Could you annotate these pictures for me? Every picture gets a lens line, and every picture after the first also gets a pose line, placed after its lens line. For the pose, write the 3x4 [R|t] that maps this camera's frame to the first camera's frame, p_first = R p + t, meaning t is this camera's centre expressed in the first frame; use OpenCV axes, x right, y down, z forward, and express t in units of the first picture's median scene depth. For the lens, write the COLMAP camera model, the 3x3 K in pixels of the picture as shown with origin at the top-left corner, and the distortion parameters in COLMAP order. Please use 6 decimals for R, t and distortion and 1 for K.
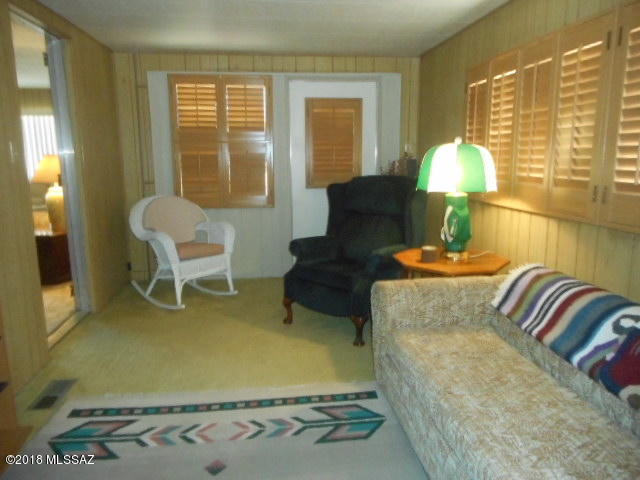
lens RADIAL K [[482.2, 0, 320.0], [0, 482.2, 240.0], [0, 0, 1]] dist [0.008908, 0.002742]
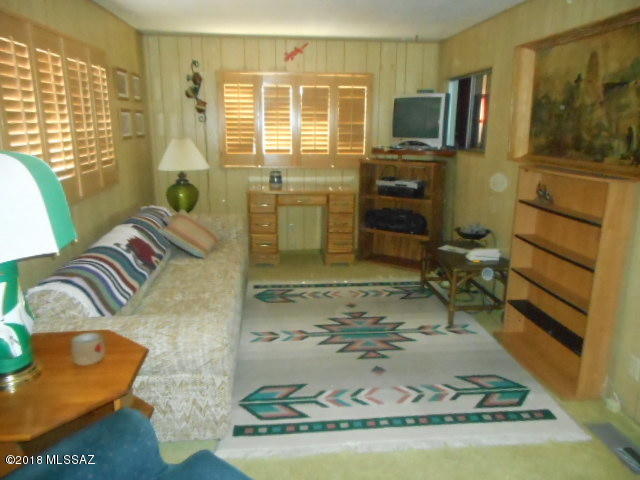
lens RADIAL K [[482.2, 0, 320.0], [0, 482.2, 240.0], [0, 0, 1]] dist [0.008908, 0.002742]
pose [[-0.999784, 0.001366, 0.020718, -0.063492], [0.009757, 0.911691, 0.410762, -0.384250], [-0.018327, 0.410875, -0.911507, 1.803452]]
